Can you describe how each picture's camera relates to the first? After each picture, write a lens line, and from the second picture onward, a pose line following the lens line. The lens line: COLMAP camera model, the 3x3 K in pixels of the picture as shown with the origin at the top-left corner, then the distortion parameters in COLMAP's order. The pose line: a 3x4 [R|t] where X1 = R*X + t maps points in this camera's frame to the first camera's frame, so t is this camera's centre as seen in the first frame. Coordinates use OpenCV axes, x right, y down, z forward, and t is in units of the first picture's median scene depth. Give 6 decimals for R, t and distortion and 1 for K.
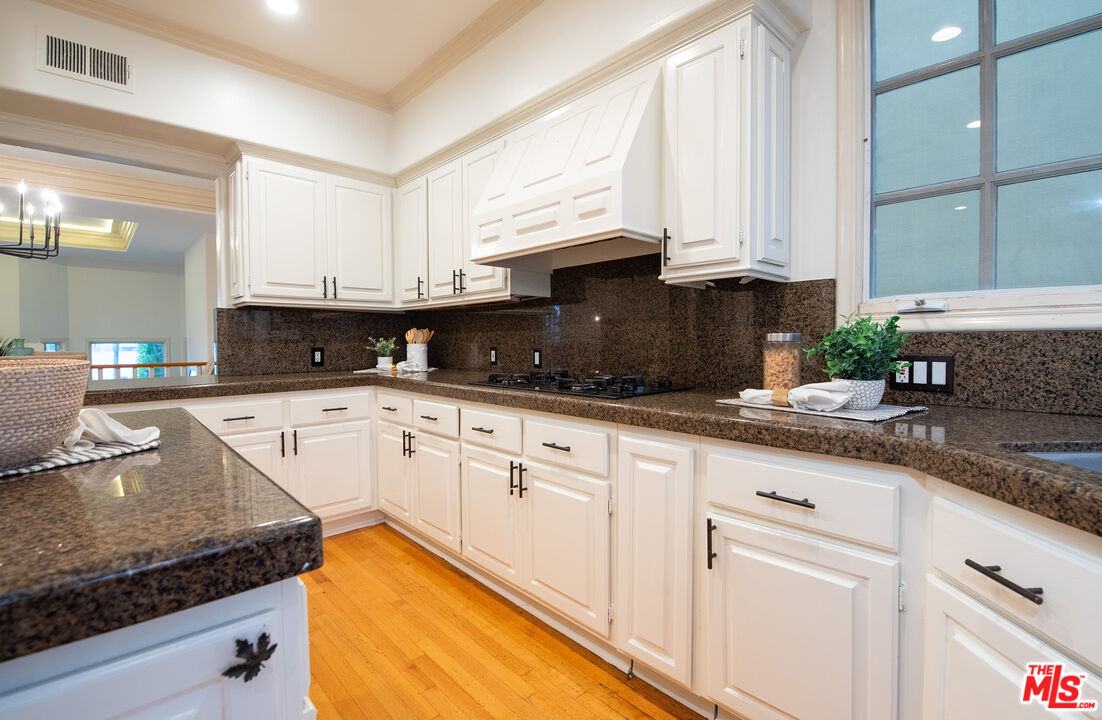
lens RADIAL K [[497.7, 0, 553.5], [0, 497.7, 354.8], [0, 0, 1]] dist [-0.009615, -0.000444]
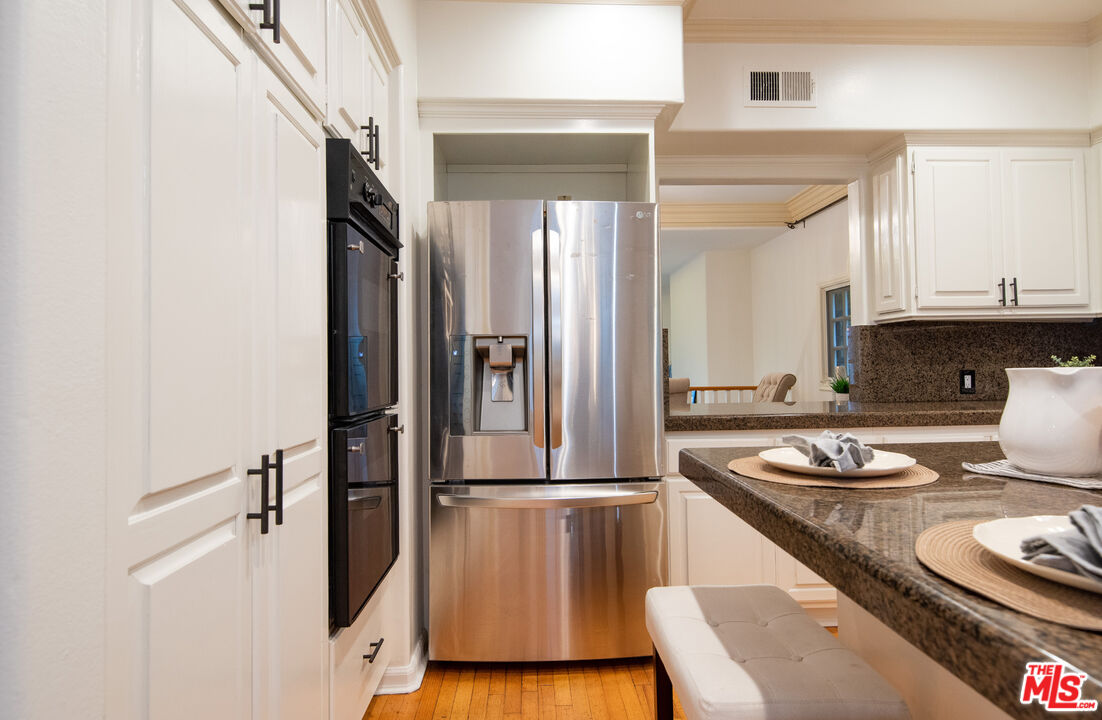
lens RADIAL K [[612.3, 0, 554.0], [0, 612.3, 355.2], [0, 0, 1]] dist [0.008966, -0.000680]
pose [[0.759416, -0.018941, -0.650330, -0.649685], [-0.008574, 0.999198, -0.039114, 0.010893], [0.650549, 0.035280, 0.758645, -0.323786]]
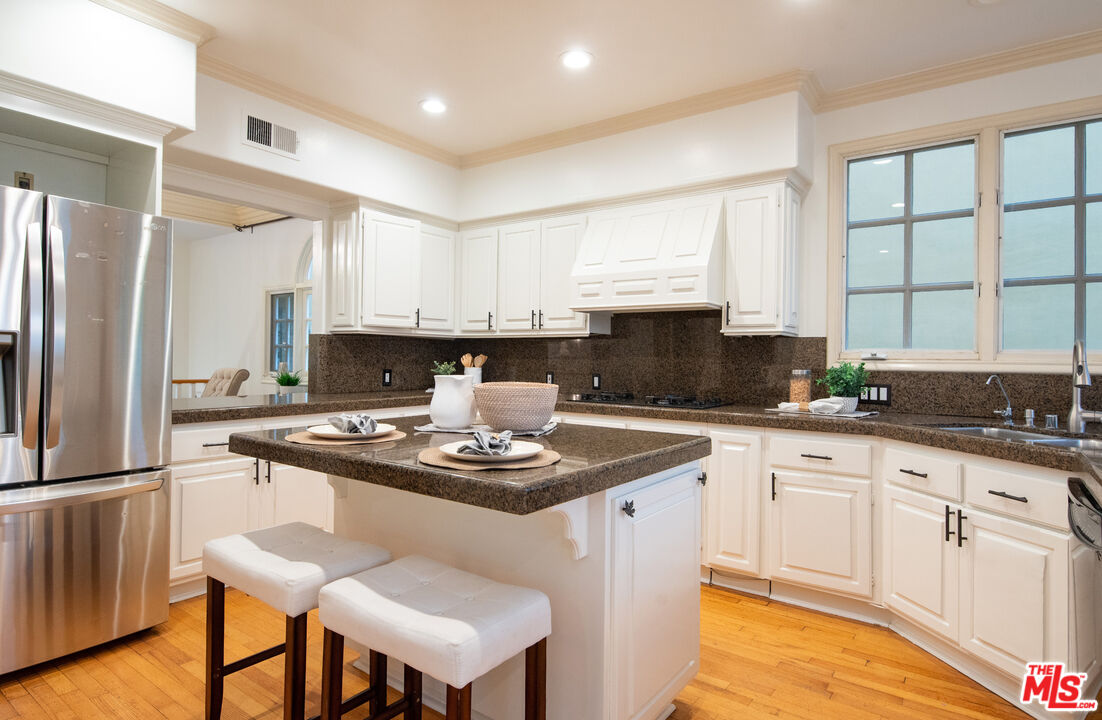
lens RADIAL K [[612.3, 0, 554.0], [0, 612.3, 355.2], [0, 0, 1]] dist [0.008966, -0.000680]
pose [[0.980640, 0.020657, 0.194727, -0.721906], [-0.014261, 0.999314, -0.034190, -0.009011], [-0.195299, 0.030751, 0.980261, -0.829906]]
